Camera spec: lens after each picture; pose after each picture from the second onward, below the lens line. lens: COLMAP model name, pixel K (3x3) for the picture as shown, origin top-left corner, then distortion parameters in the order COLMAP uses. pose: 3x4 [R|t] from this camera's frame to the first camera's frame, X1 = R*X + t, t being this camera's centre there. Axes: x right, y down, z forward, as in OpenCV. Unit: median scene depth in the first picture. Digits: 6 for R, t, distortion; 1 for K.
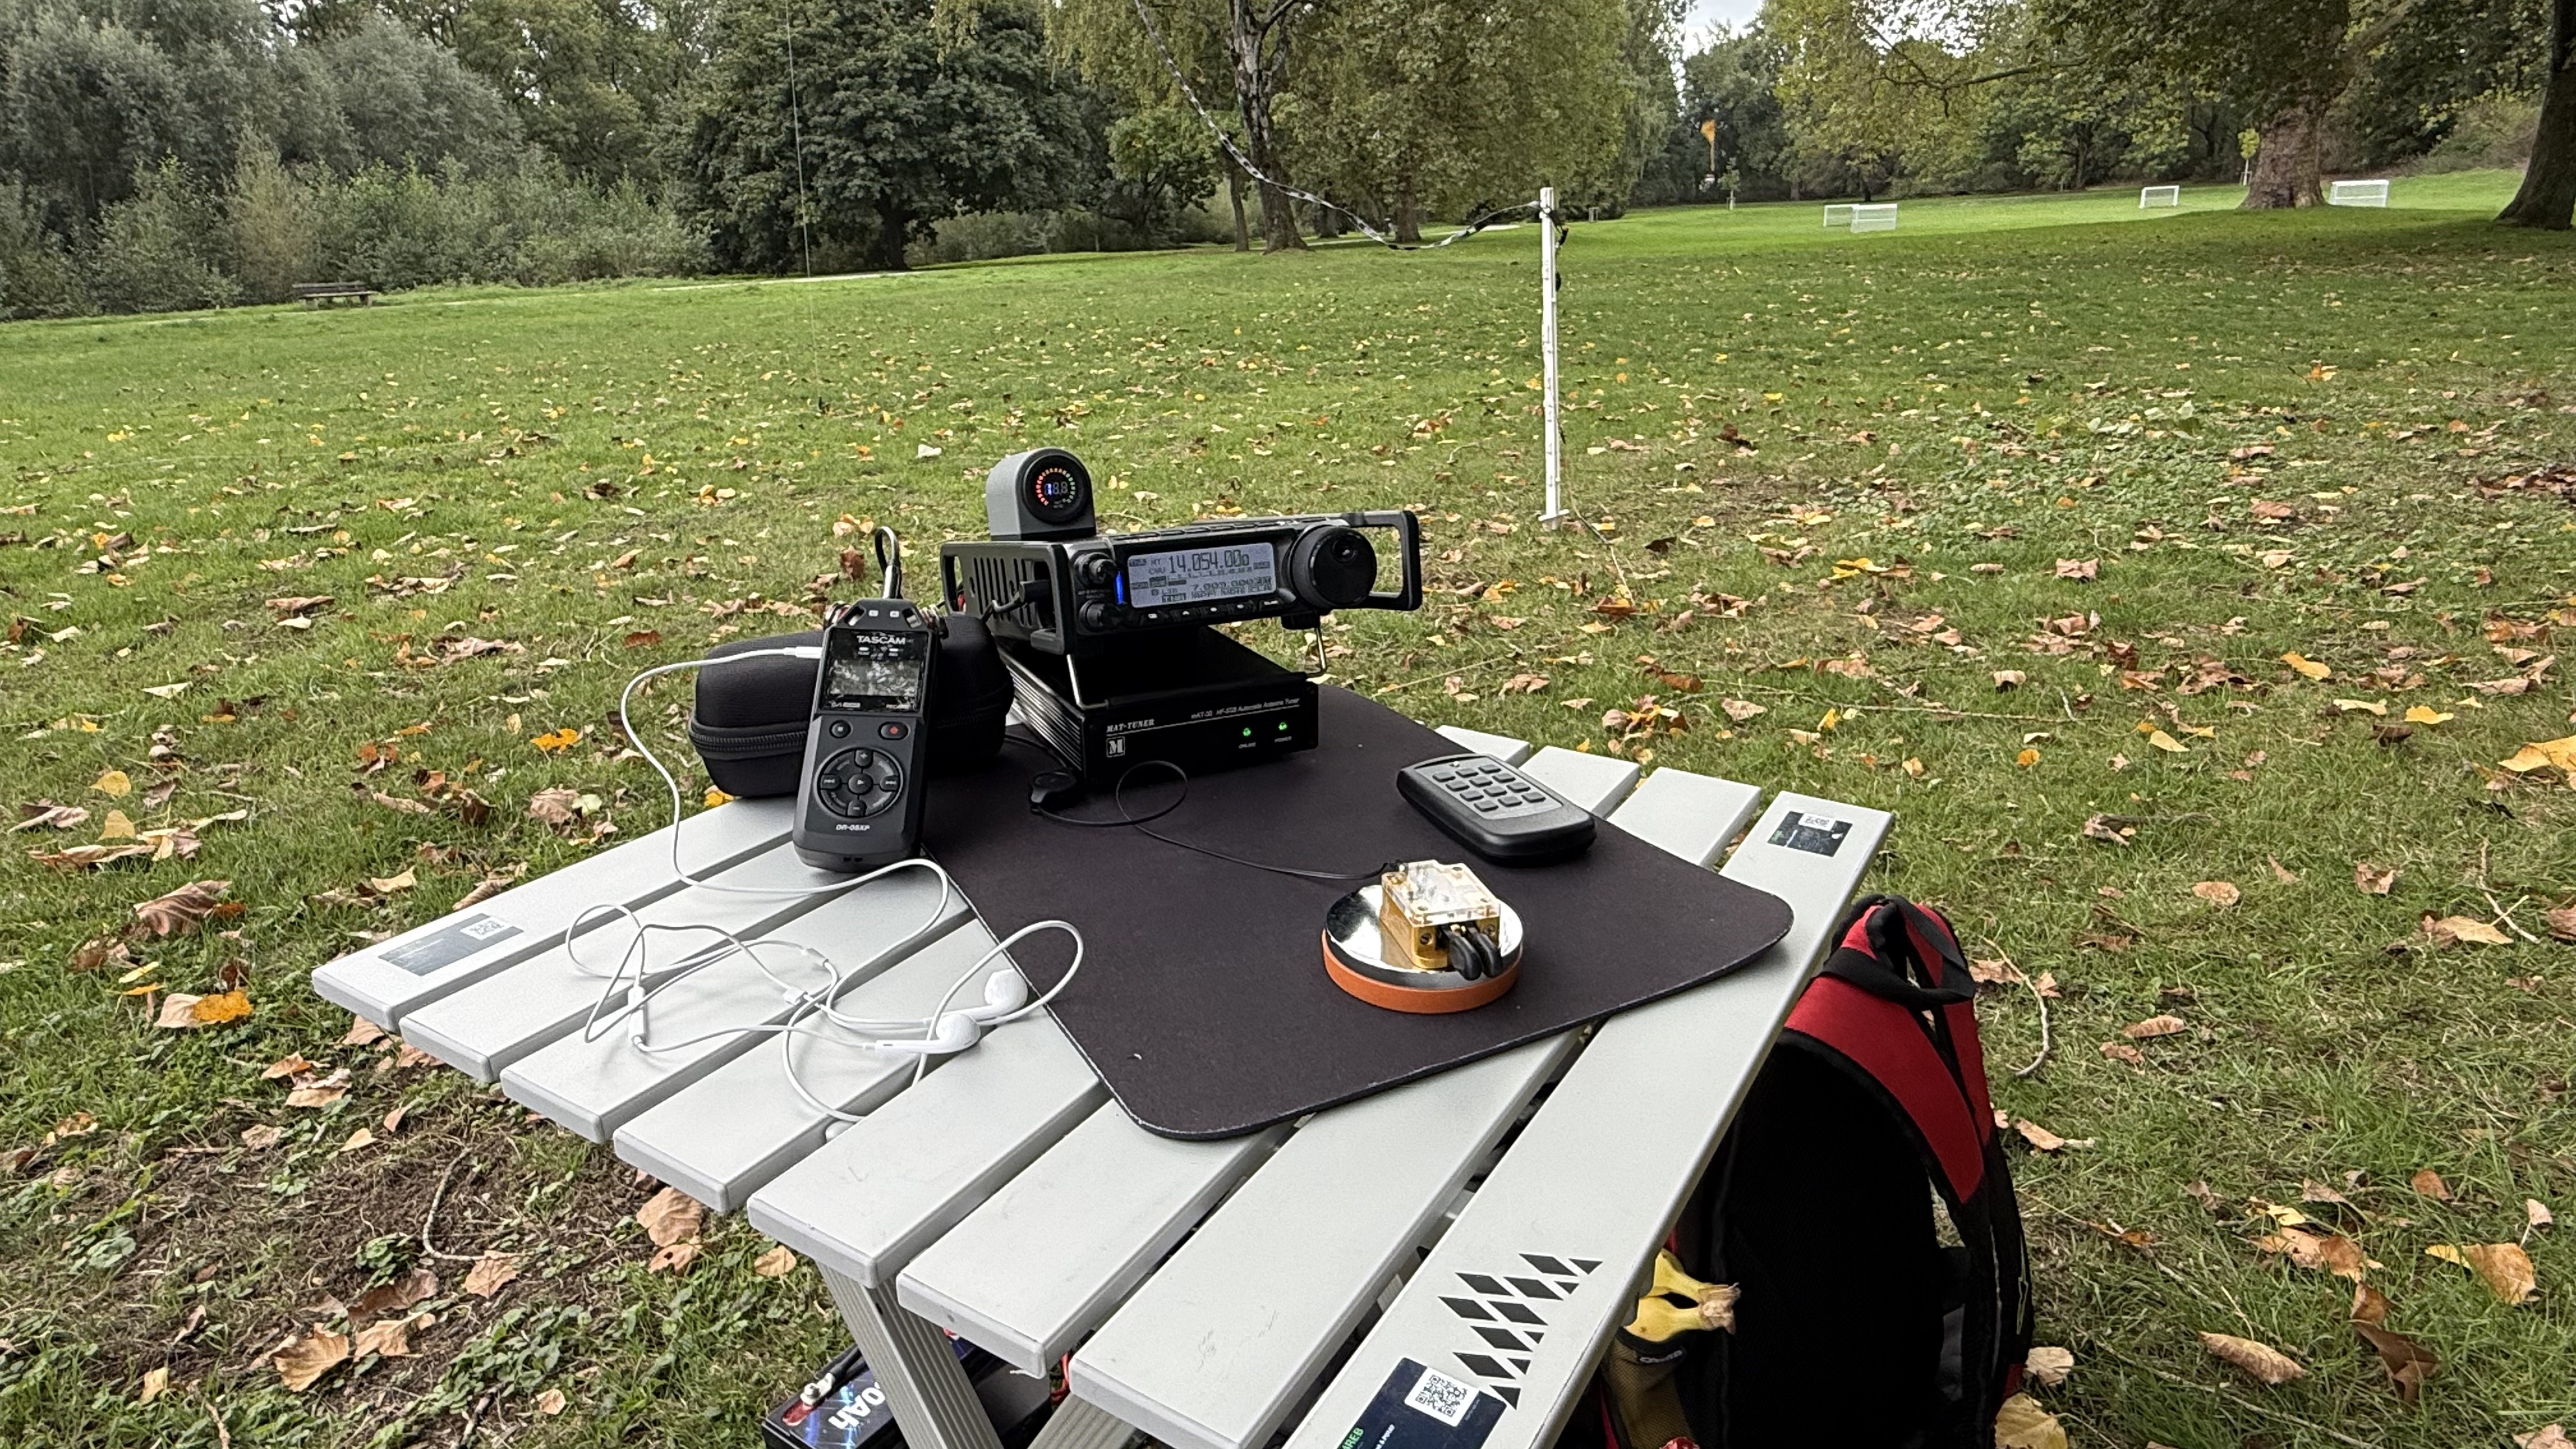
lens RADIAL K [[1551.5, 0, 1224.5], [0, 1551.5, 747.2], [0, 0, 1]] dist [0.002251, 0.004312]
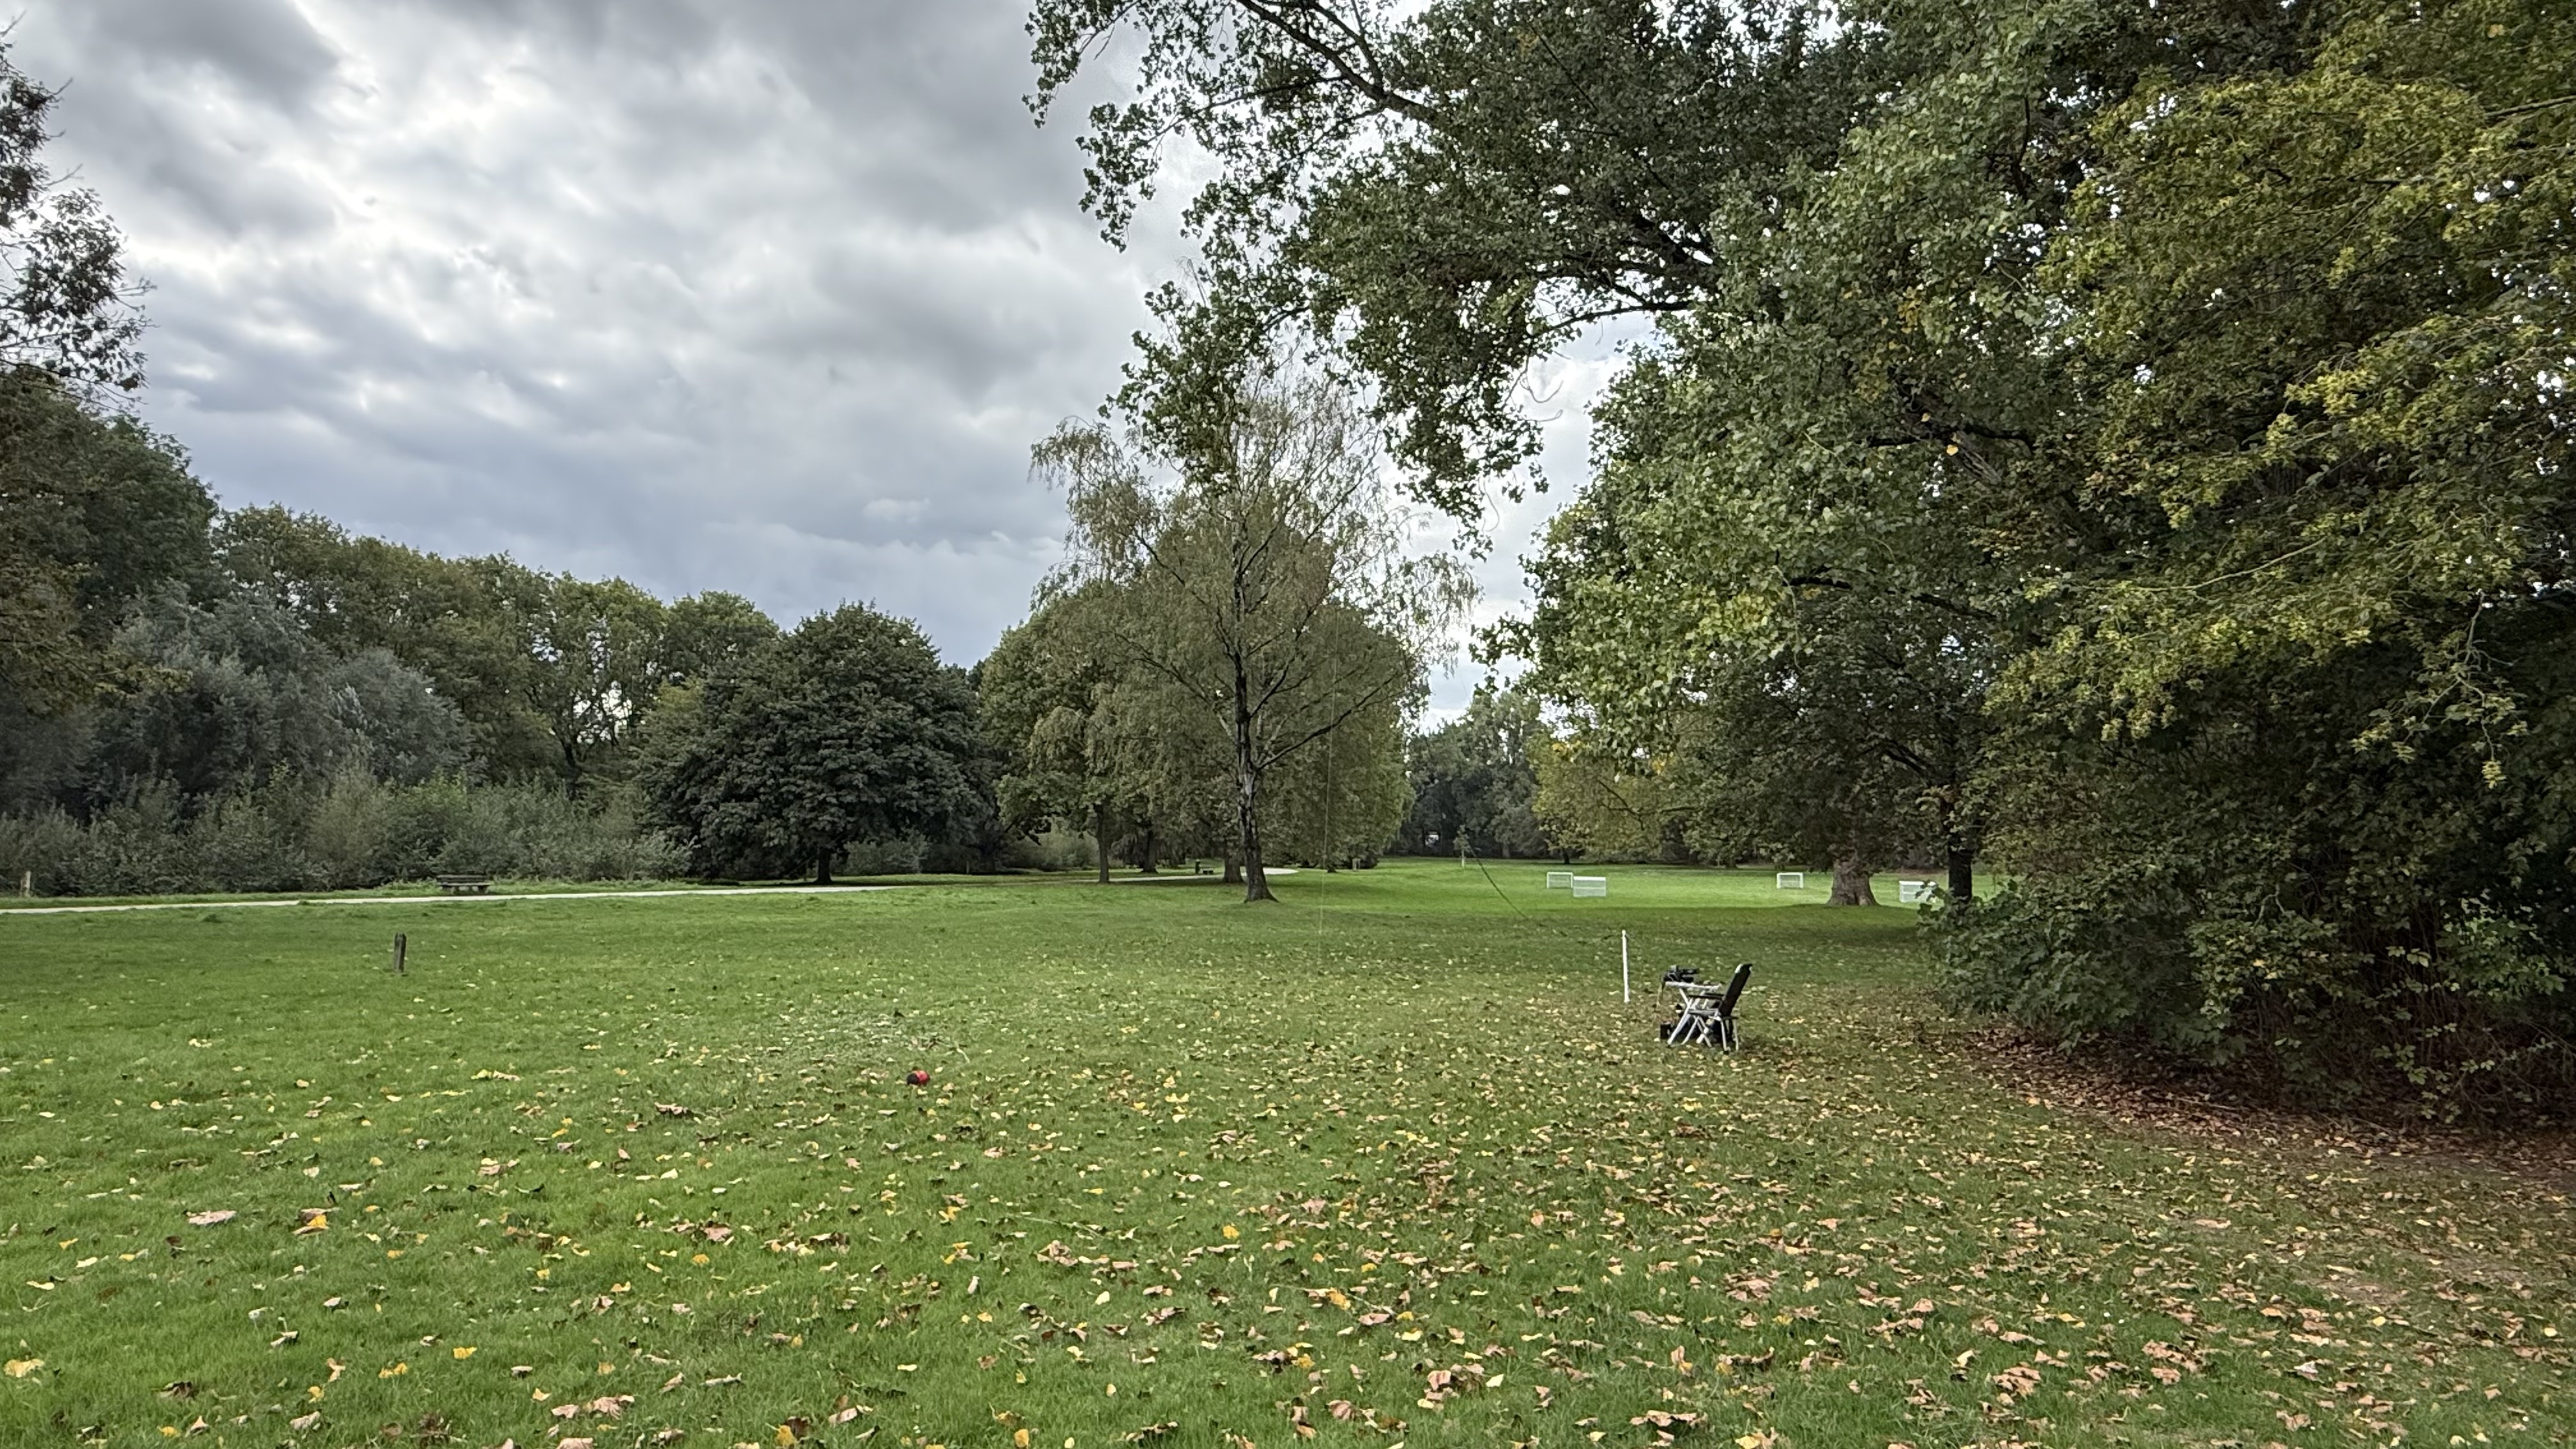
lens RADIAL K [[1551.5, 0, 1302.3], [0, 1551.5, 712.3], [0, 0, 1]] dist [0.002251, 0.004312]
pose [[0.976457, 0.080948, 0.199947, -0.588539], [0.006579, 0.915312, -0.402692, 0.321763], [-0.215611, 0.394527, 0.893230, -1.144789]]
